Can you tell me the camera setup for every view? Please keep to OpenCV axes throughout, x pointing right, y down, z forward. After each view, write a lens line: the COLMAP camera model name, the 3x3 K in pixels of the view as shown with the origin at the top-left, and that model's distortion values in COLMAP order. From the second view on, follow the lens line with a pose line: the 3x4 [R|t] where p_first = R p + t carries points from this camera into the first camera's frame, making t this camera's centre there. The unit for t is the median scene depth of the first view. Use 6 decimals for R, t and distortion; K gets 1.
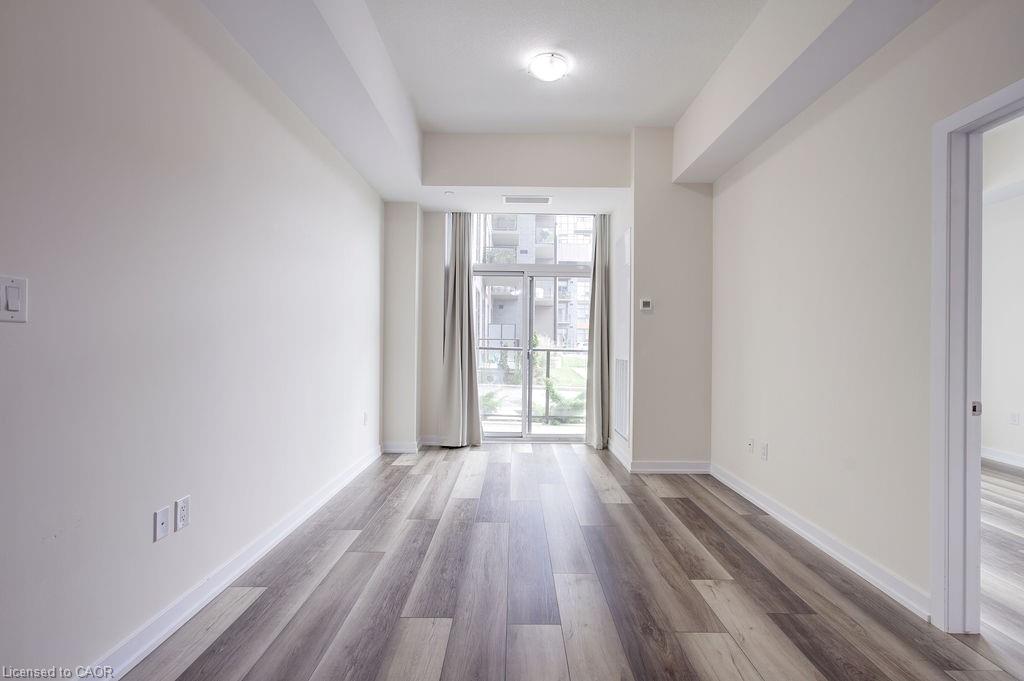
lens RADIAL K [[468.6, 0, 521.9], [0, 468.6, 342.0], [0, 0, 1]] dist [0.013086, -0.001118]
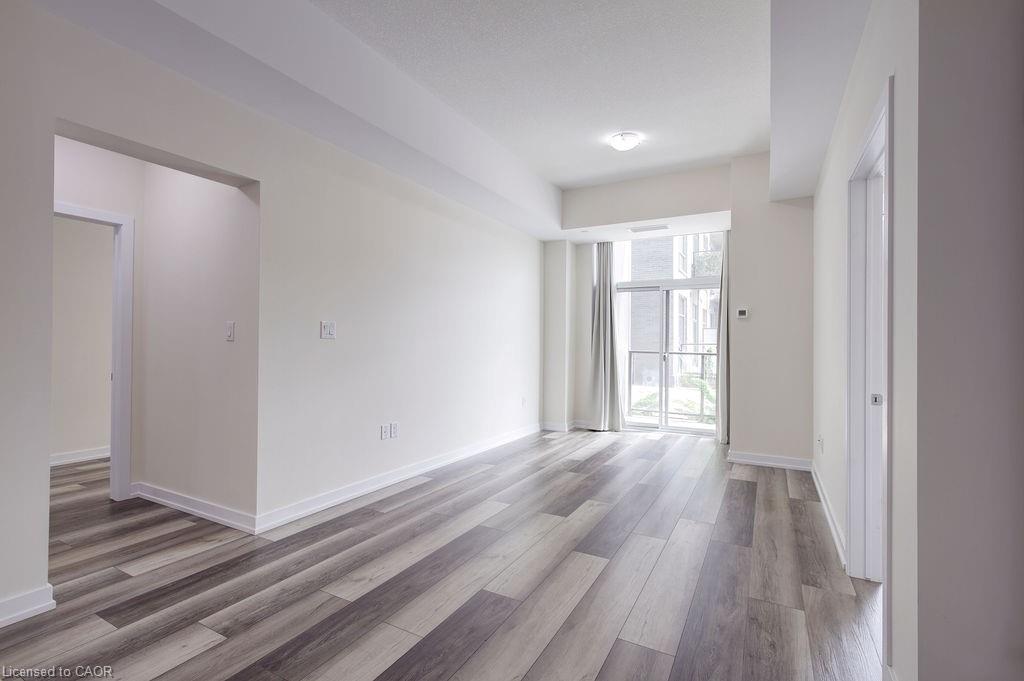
lens RADIAL K [[468.6, 0, 520.8], [0, 468.6, 337.8], [0, 0, 1]] dist [0.013086, -0.001118]
pose [[0.880674, -0.010993, -0.473596, 0.302340], [0.002415, 0.999822, -0.018716, -0.000757], [0.473718, 0.015339, 0.880543, -0.223502]]
